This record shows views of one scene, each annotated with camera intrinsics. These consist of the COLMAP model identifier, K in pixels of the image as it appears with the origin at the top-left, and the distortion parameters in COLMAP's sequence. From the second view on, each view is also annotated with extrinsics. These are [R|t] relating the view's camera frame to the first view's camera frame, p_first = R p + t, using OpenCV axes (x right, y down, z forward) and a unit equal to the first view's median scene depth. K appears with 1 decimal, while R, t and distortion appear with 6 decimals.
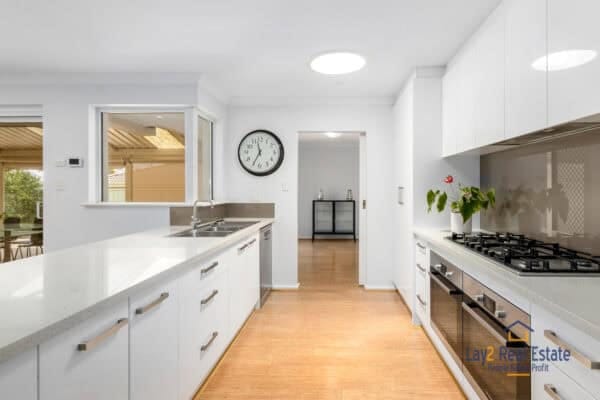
lens RADIAL K [[257.2, 0, 301.4], [0, 257.2, 188.5], [0, 0, 1]] dist [-0.000297, 0.000050]
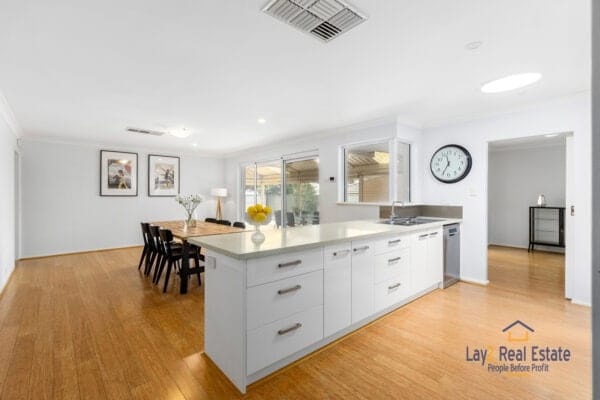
lens RADIAL K [[278.0, 0, 300.8], [0, 278.0, 195.9], [0, 0, 1]] dist [-0.000506, -0.000068]
pose [[0.673891, 0.003390, -0.738823, 0.332474], [0.001817, 0.999979, 0.006246, 0.001202], [0.738829, -0.005552, 0.673871, -0.386643]]
